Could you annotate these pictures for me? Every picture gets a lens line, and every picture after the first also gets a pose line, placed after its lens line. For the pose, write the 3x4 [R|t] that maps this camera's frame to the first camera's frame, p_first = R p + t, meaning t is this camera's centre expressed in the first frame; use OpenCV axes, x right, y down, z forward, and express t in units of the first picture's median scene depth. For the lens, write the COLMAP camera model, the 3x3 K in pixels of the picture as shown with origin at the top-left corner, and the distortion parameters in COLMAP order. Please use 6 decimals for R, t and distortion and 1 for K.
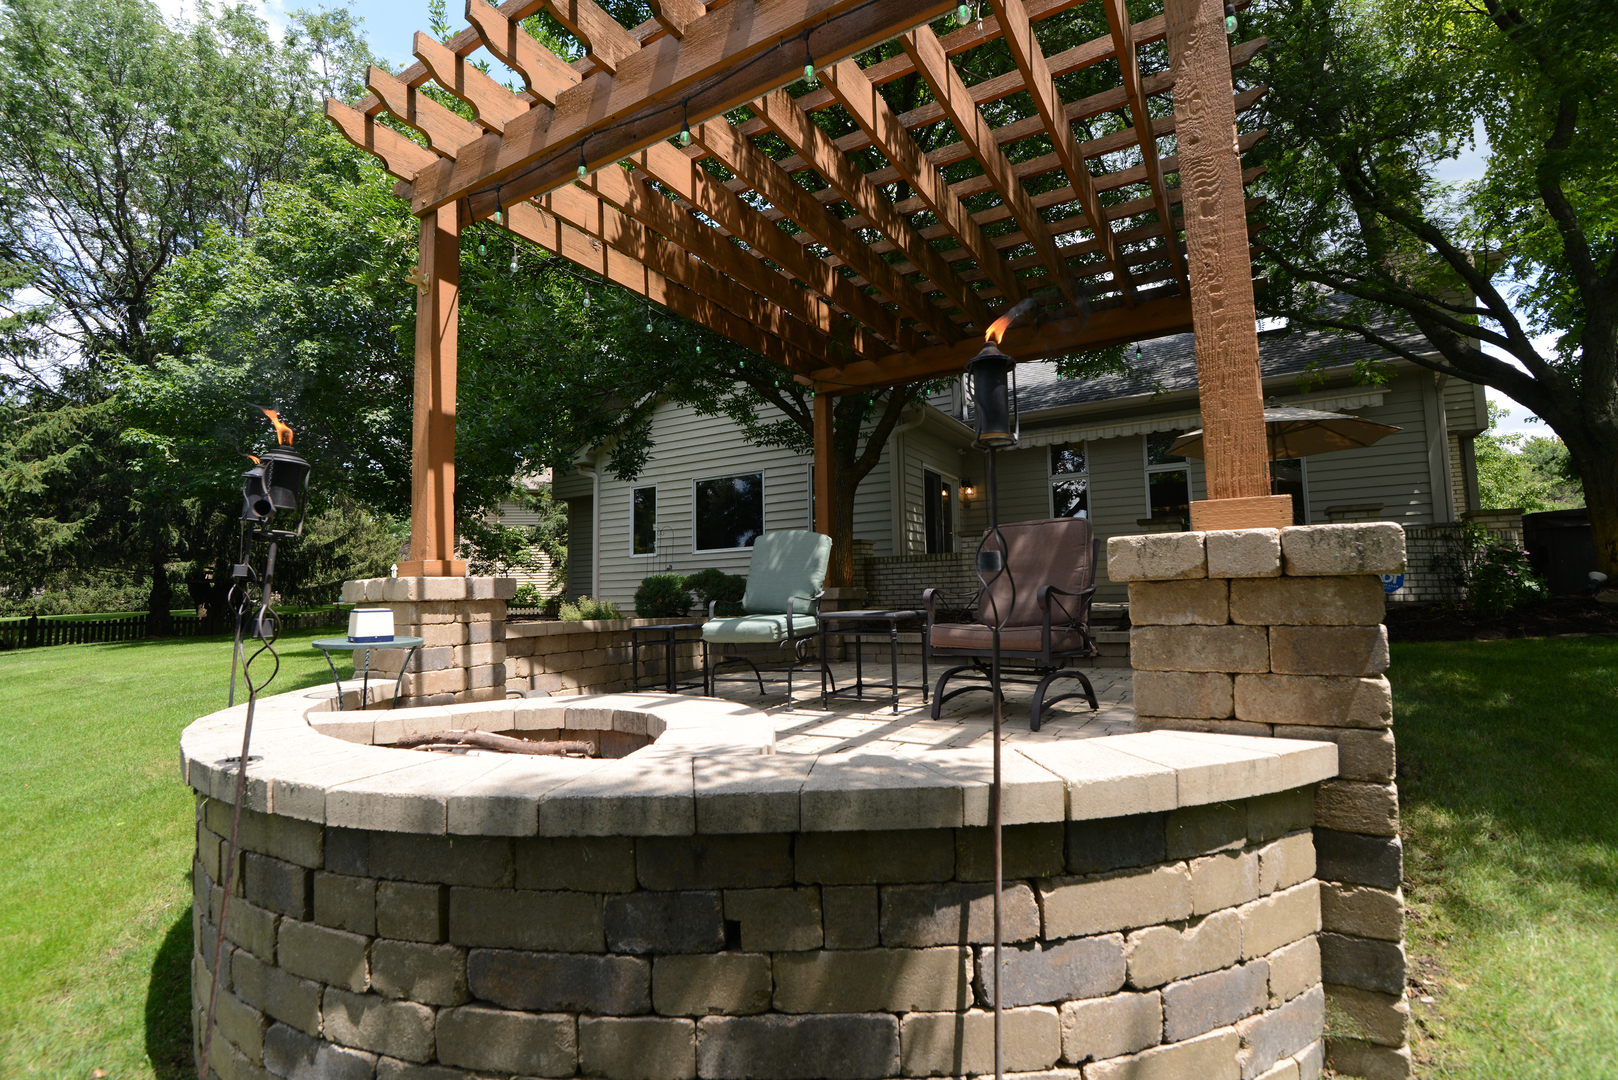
lens RADIAL K [[736.5, 0, 782.5], [0, 736.5, 540.3], [0, 0, 1]] dist [-0.023021, -0.000082]
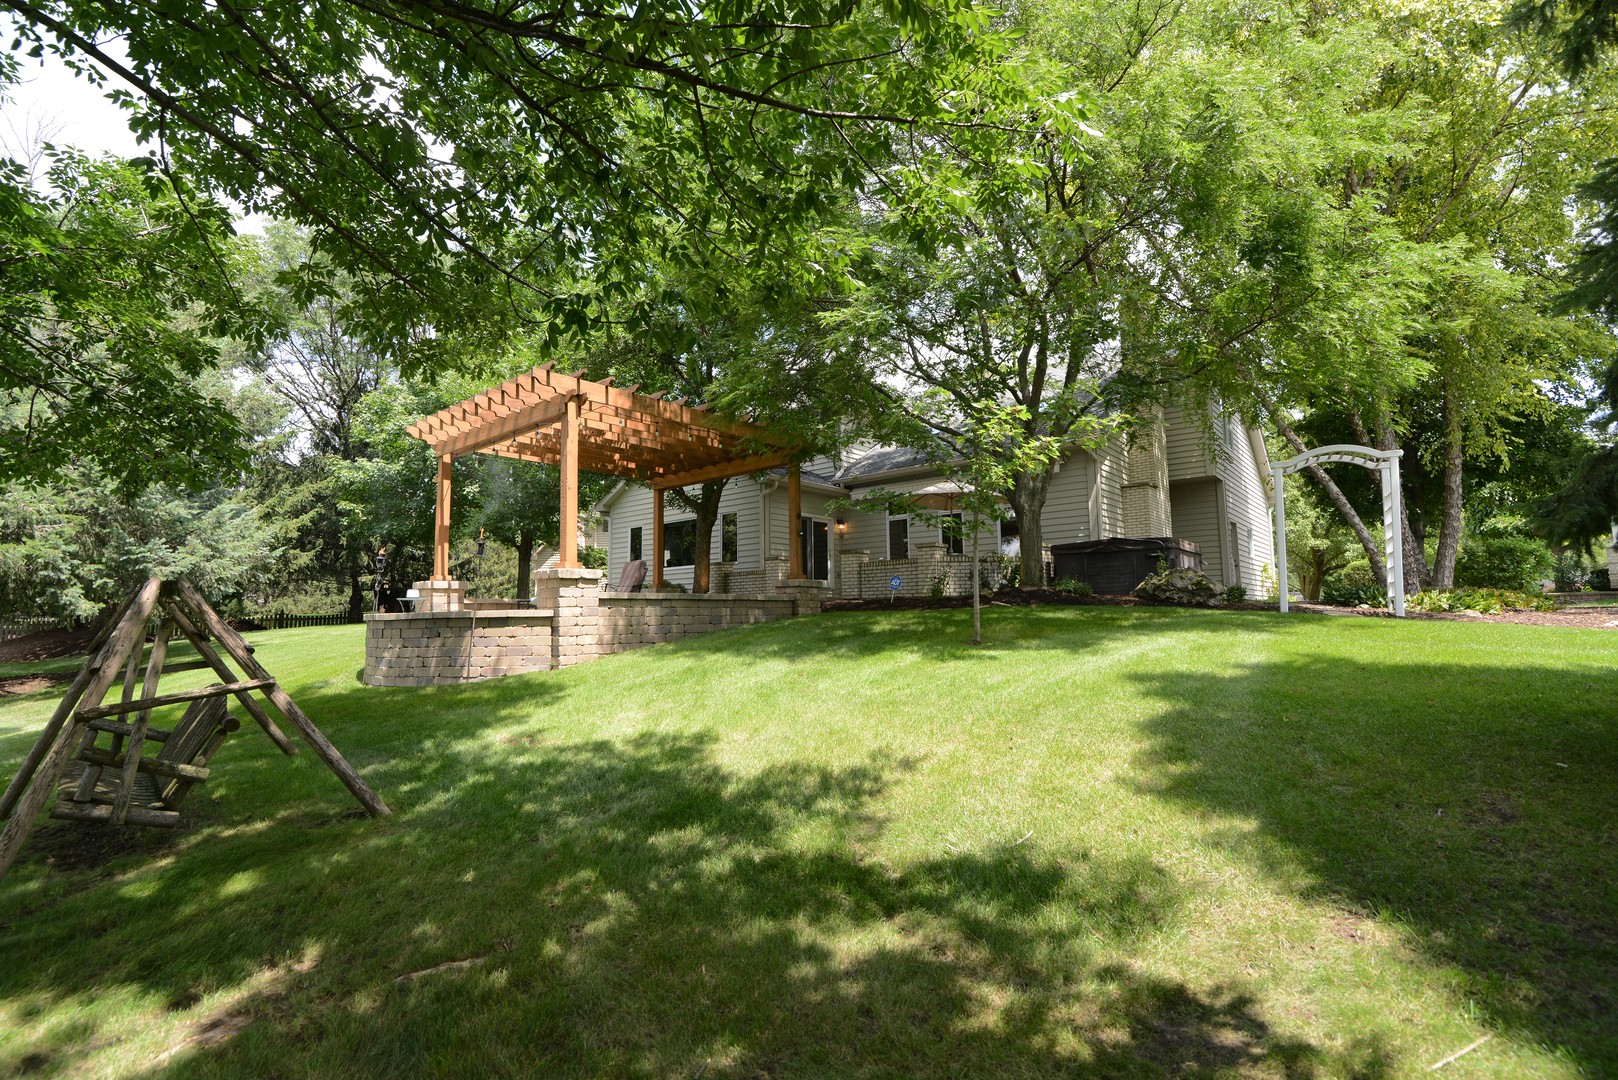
lens RADIAL K [[736.5, 0, 782.5], [0, 736.5, 540.3], [0, 0, 1]] dist [-0.023021, -0.000082]
pose [[0.983686, -0.011277, -0.179538, 0.396956], [0.008222, 0.999809, -0.017751, -0.014585], [0.179704, 0.015985, 0.983591, -0.468628]]
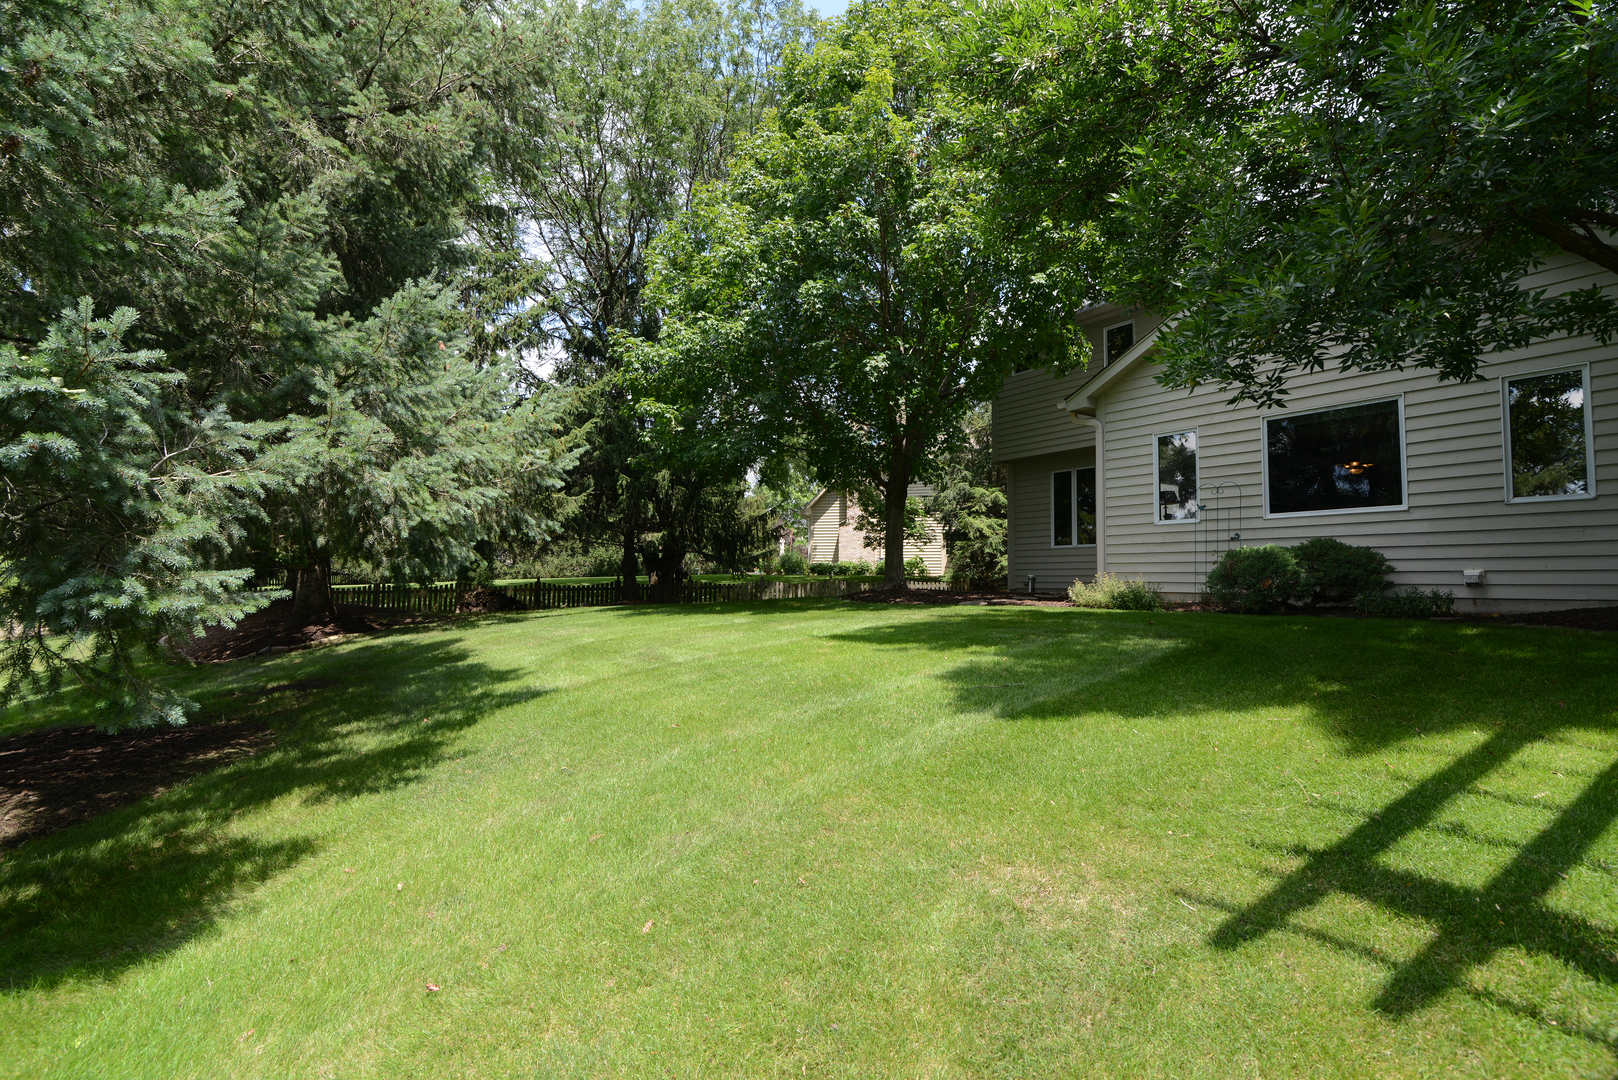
lens RADIAL K [[736.5, 0, 782.5], [0, 736.5, 540.3], [0, 0, 1]] dist [-0.023021, -0.000082]
pose [[0.903841, 0.002260, -0.427863, -0.249910], [0.012667, 0.999406, 0.032037, 0.011265], [0.427682, -0.034376, 0.903276, 0.137596]]
